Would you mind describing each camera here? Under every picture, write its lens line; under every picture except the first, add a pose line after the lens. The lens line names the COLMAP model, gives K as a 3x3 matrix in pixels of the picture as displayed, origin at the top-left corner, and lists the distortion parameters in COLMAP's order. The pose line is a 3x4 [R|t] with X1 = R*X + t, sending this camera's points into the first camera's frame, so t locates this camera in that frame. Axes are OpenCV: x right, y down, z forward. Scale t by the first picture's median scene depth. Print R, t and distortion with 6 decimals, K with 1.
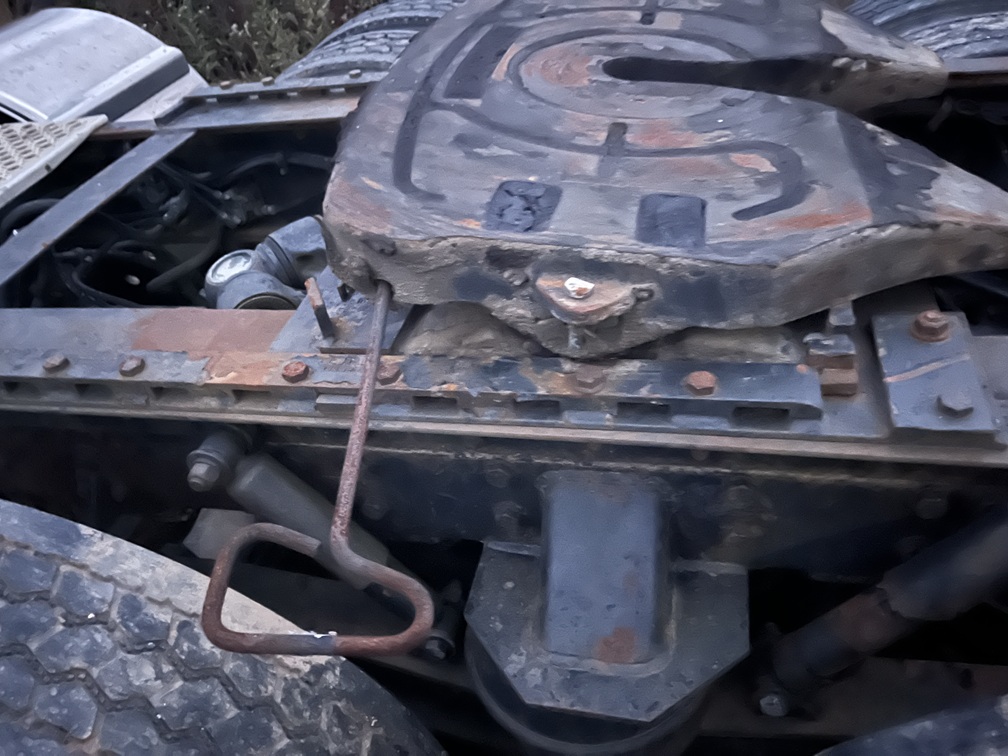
lens RADIAL K [[767.1, 0, 500.7], [0, 767.1, 374.5], [0, 0, 1]] dist [0.020209, -0.017158]
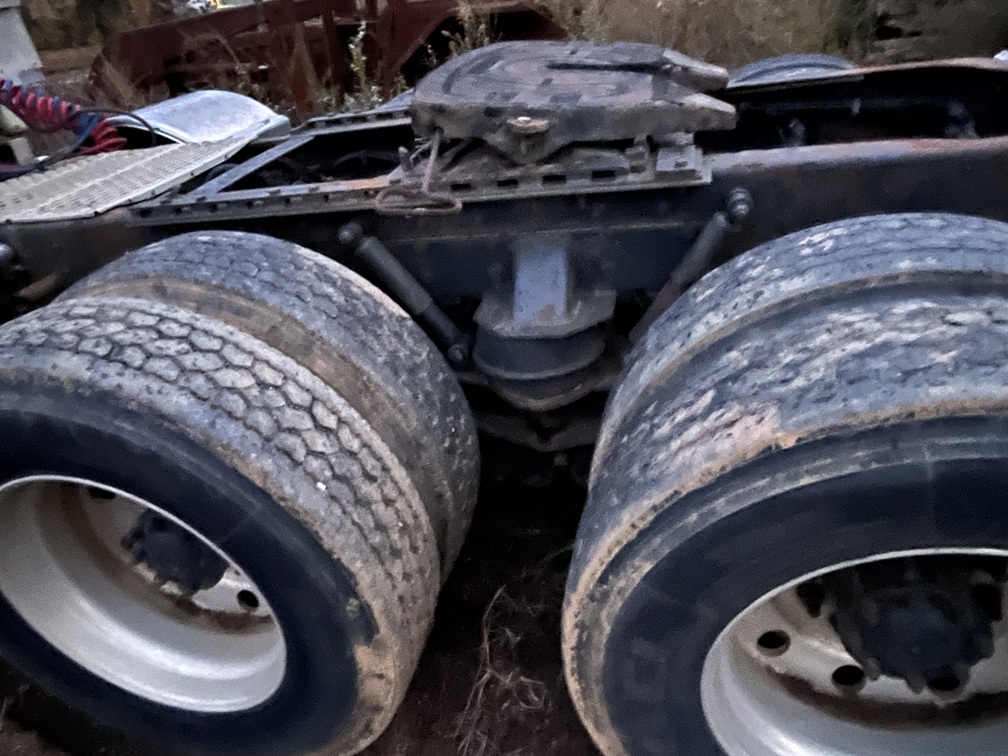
lens RADIAL K [[681.8, 0, 505.9], [0, 681.8, 377.4], [0, 0, 1]] dist [-0.023098, -0.001084]
pose [[0.999989, 0.004697, -0.000267, 0.046590], [-0.004696, 0.992844, -0.119329, 0.829633], [-0.000295, 0.119329, 0.992855, -0.873074]]
